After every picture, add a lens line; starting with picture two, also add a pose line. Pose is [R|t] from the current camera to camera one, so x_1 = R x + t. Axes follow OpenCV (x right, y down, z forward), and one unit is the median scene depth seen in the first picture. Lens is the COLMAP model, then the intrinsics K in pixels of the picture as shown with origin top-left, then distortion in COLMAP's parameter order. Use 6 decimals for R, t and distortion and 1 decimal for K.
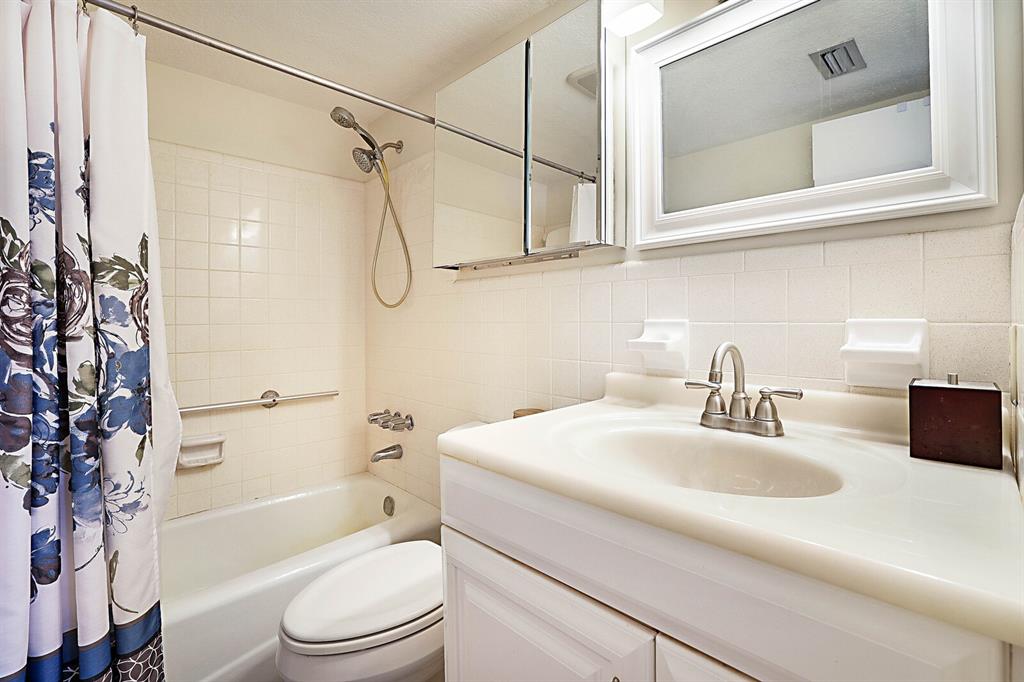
lens RADIAL K [[463.4, 0, 509.4], [0, 463.4, 334.1], [0, 0, 1]] dist [-0.011624, 0.000109]
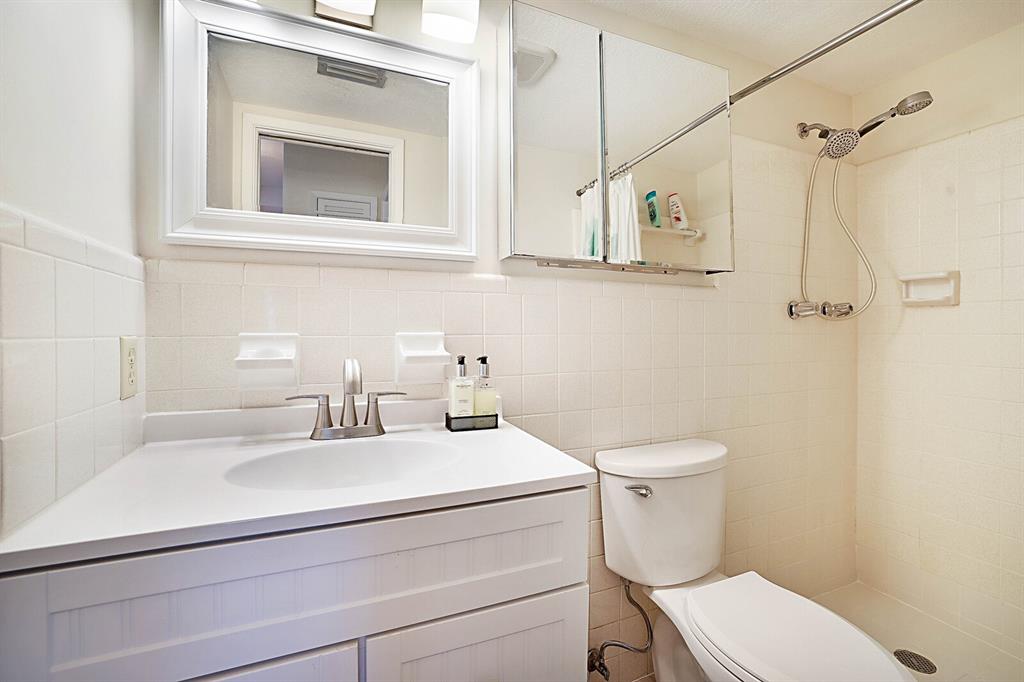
lens RADIAL K [[444.9, 0, 509.1], [0, 444.9, 324.3], [0, 0, 1]] dist [-0.013215, 0.000649]
pose [[0.372560, 0.017972, 0.927834, -0.292462], [0.030291, 0.999044, -0.031514, -0.009580], [-0.927514, 0.039846, 0.371659, 0.300370]]
